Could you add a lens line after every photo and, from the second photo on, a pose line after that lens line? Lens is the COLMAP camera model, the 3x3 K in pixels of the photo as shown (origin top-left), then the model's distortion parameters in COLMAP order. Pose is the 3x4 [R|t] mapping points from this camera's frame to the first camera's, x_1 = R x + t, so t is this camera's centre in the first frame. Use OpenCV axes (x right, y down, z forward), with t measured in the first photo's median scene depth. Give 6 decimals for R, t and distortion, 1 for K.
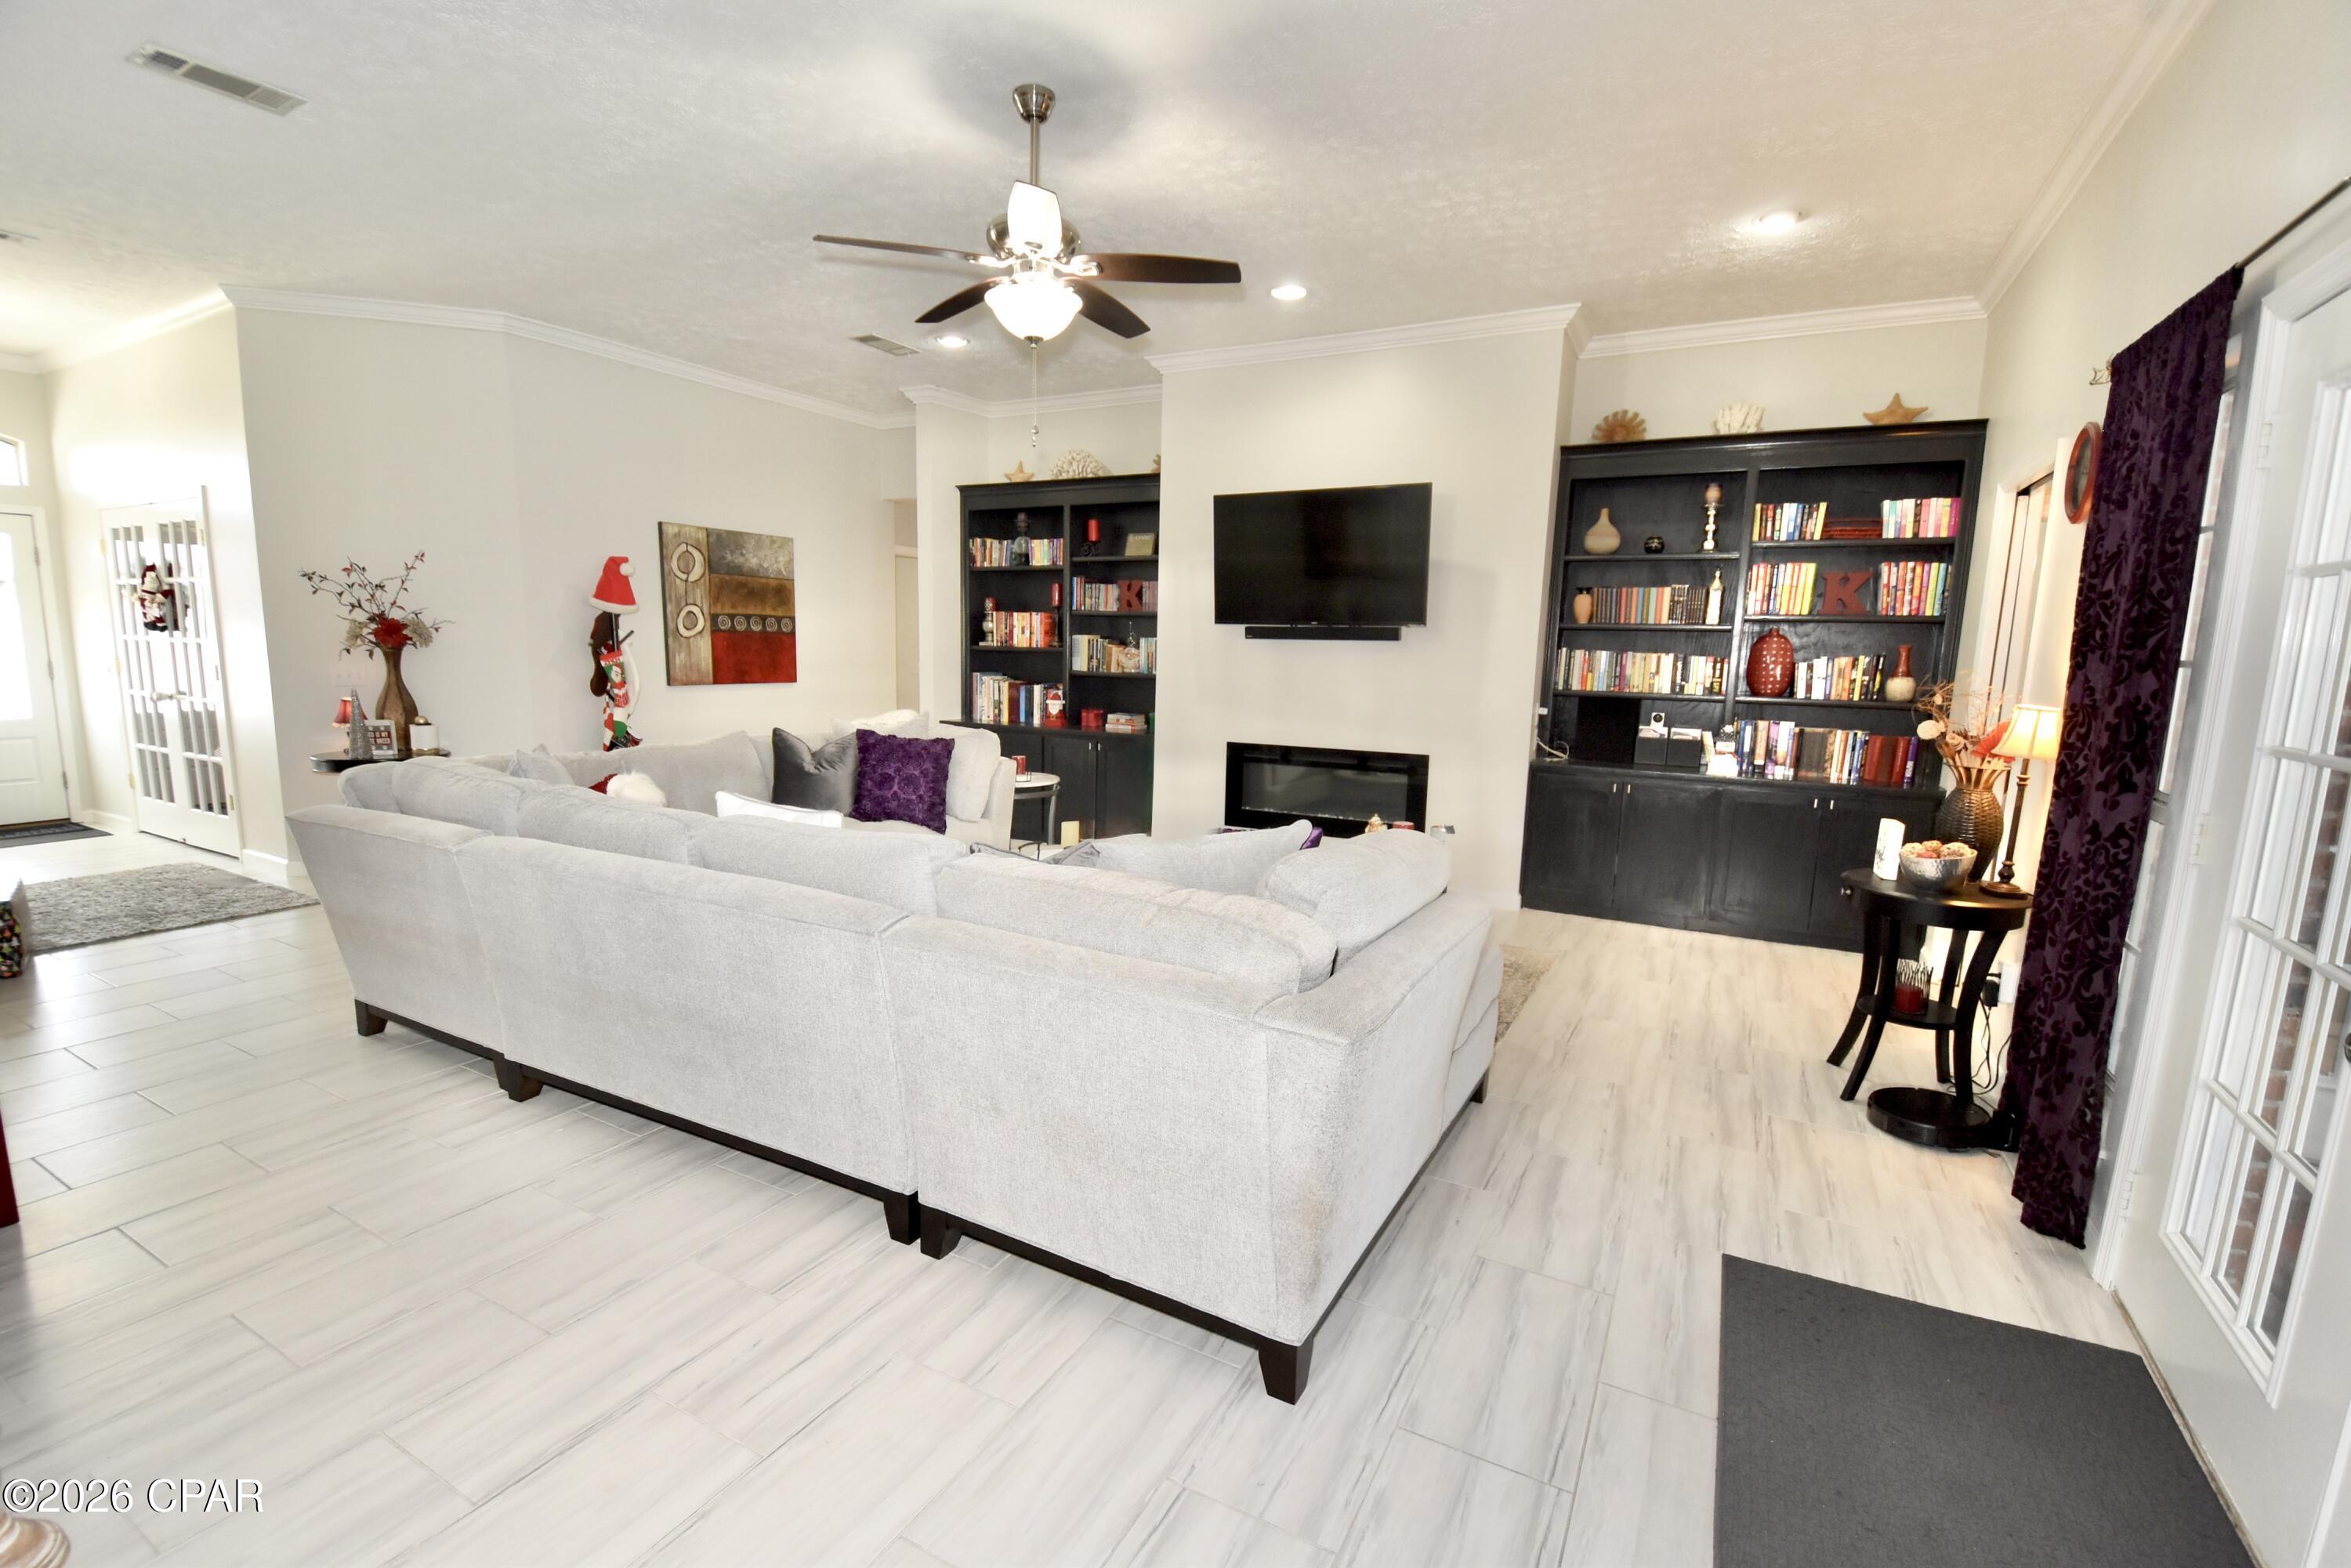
lens RADIAL K [[1027.7, 0, 1178.3], [0, 1027.7, 804.2], [0, 0, 1]] dist [0.010122, -0.017381]
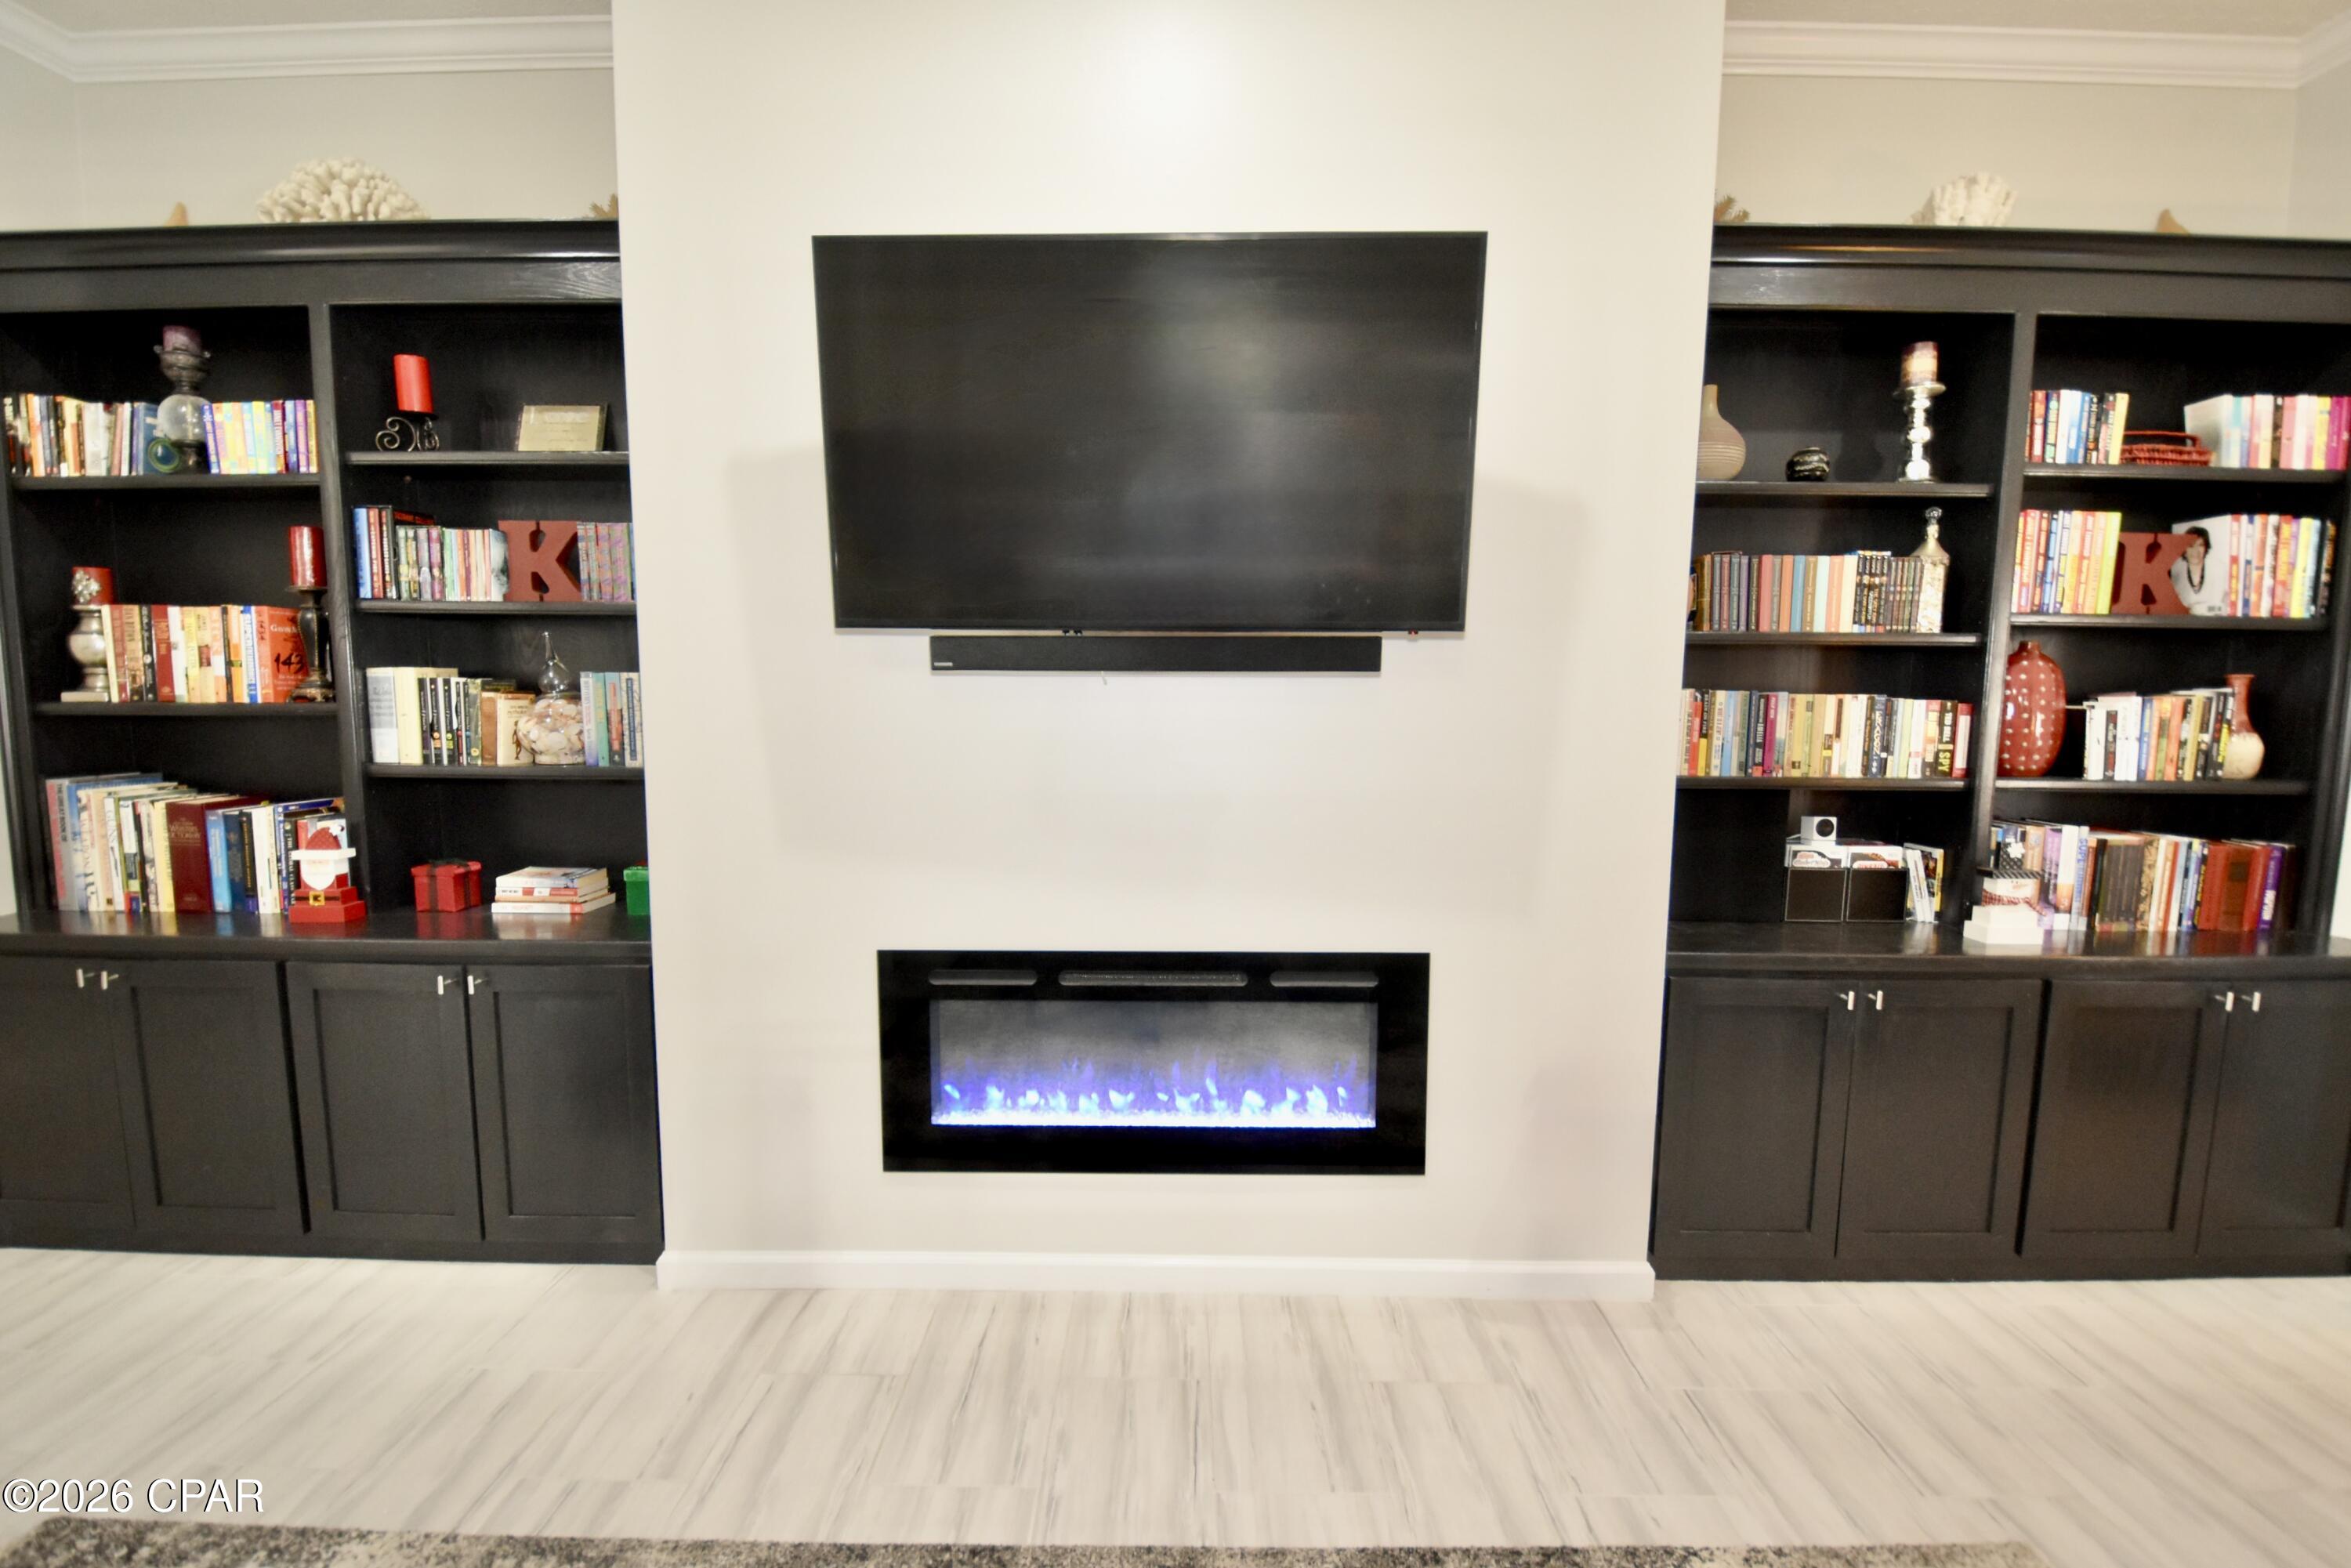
lens RADIAL K [[1027.7, 0, 1173.1], [0, 1027.7, 804.2], [0, 0, 1]] dist [0.010122, -0.017381]
pose [[0.885047, -0.068505, 0.460434, -0.027338], [0.083230, 0.996461, -0.011728, -0.115723], [-0.458002, 0.048701, 0.887616, 0.719214]]
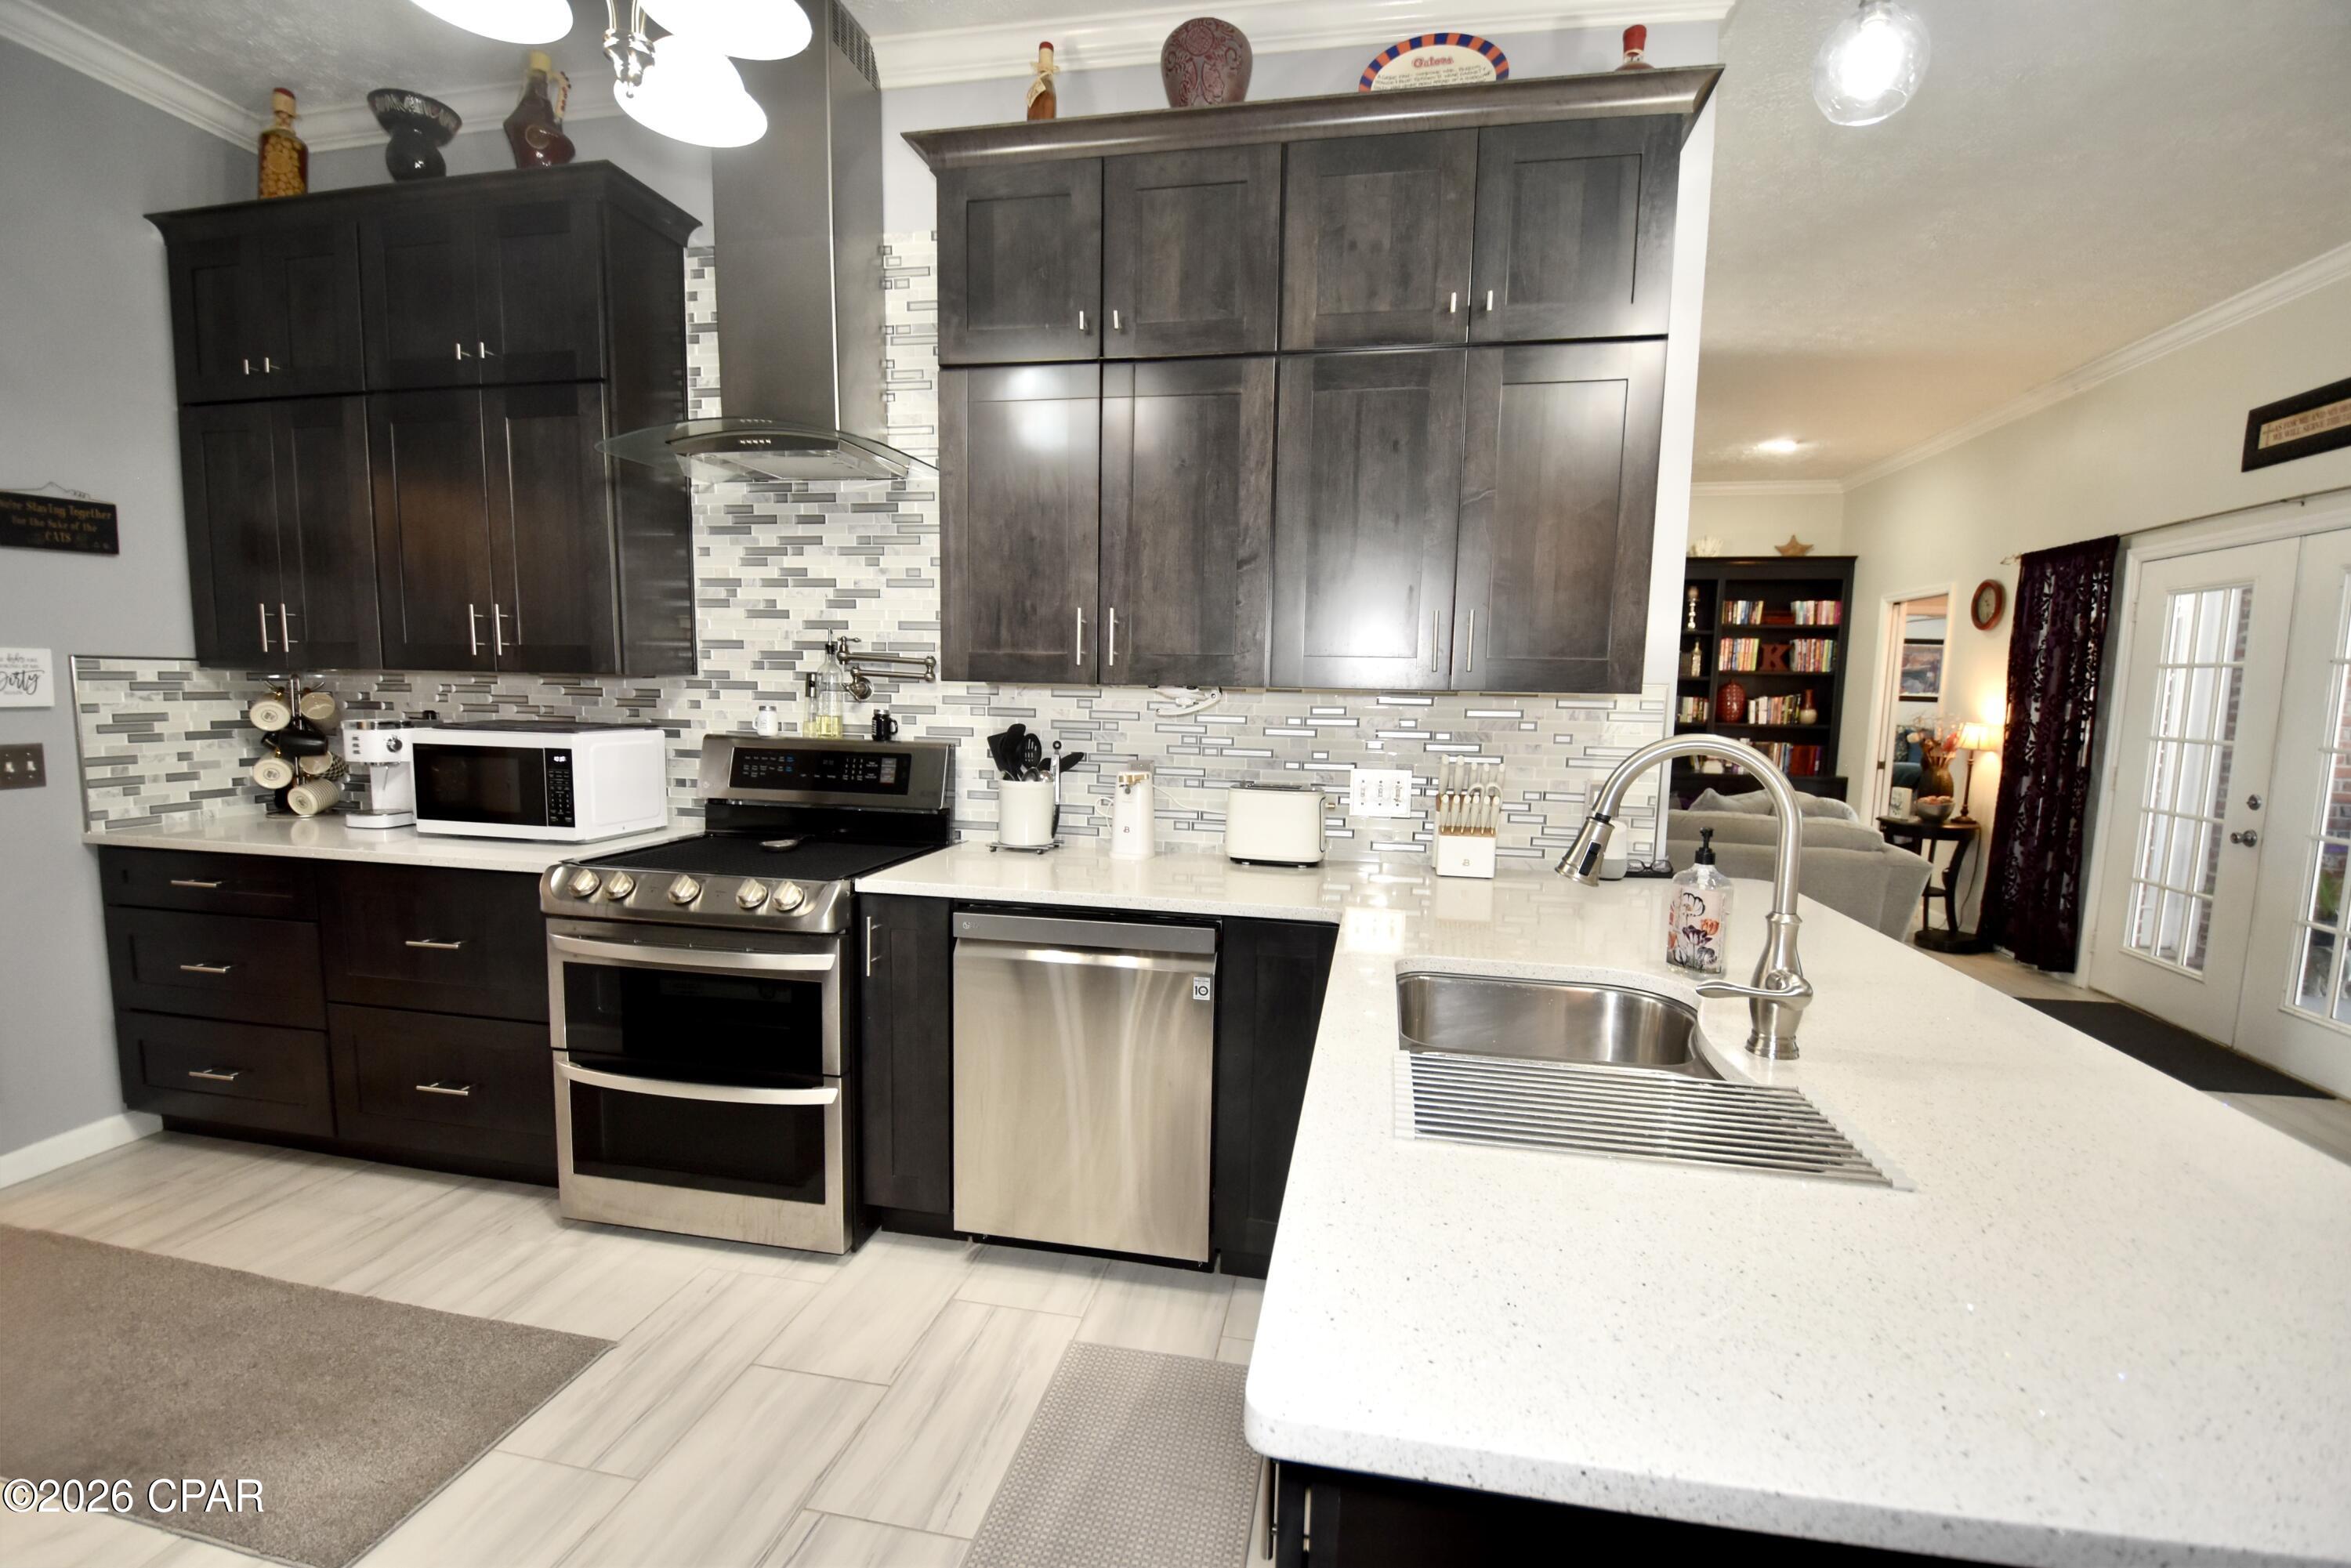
lens RADIAL K [[1027.7, 0, 1178.9], [0, 1027.7, 804.1], [0, 0, 1]] dist [0.010122, -0.017381]
pose [[0.955267, -0.037401, 0.293370, -0.664840], [0.047670, 0.998473, -0.027931, 0.021782], [-0.291877, 0.040666, 0.955591, -0.233366]]
